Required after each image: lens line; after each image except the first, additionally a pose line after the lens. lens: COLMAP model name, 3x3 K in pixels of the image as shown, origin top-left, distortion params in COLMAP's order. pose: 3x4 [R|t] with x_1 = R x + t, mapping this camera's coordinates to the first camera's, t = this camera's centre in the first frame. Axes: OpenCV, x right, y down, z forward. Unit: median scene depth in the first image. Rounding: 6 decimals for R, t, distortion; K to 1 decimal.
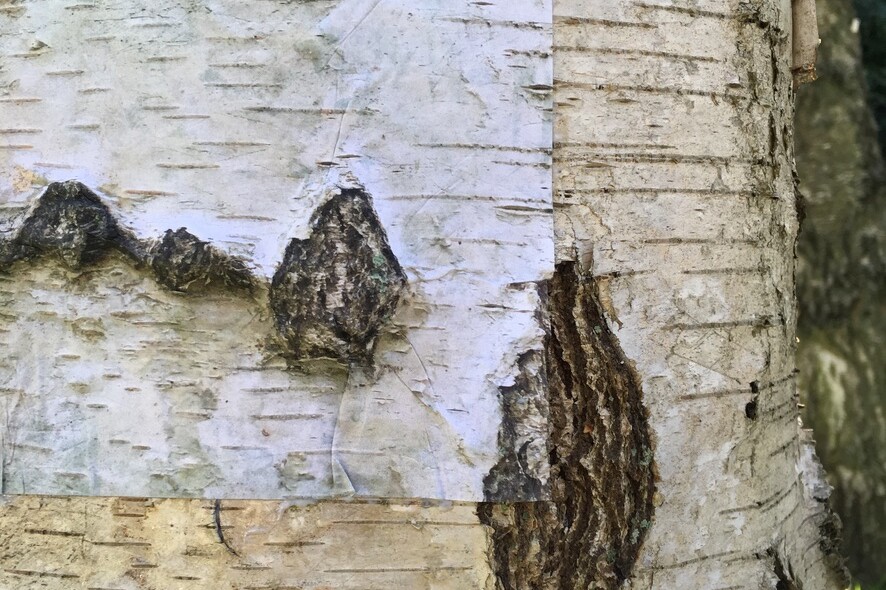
lens RADIAL K [[1004.6, 0, 444.3], [0, 1004.6, 295.8], [0, 0, 1]] dist [0.045431, 0.000000]
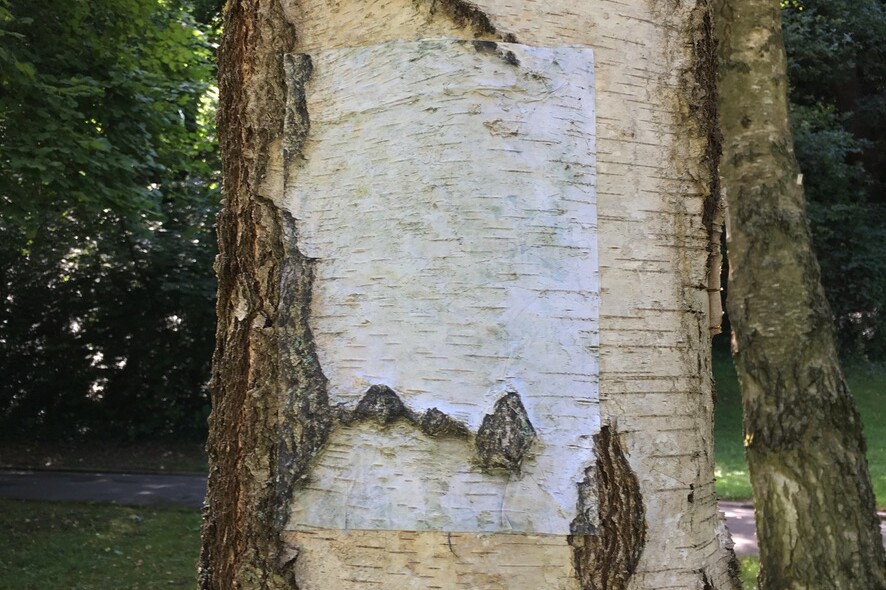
lens RADIAL K [[1004.6, 0, 442.1], [0, 1004.6, 295.3], [0, 0, 1]] dist [0.045431, 0.000000]
pose [[0.999252, 0.023459, 0.030742, -0.307884], [-0.019843, 0.993388, -0.113079, -0.061029], [-0.033191, 0.112384, 0.993110, -1.201326]]
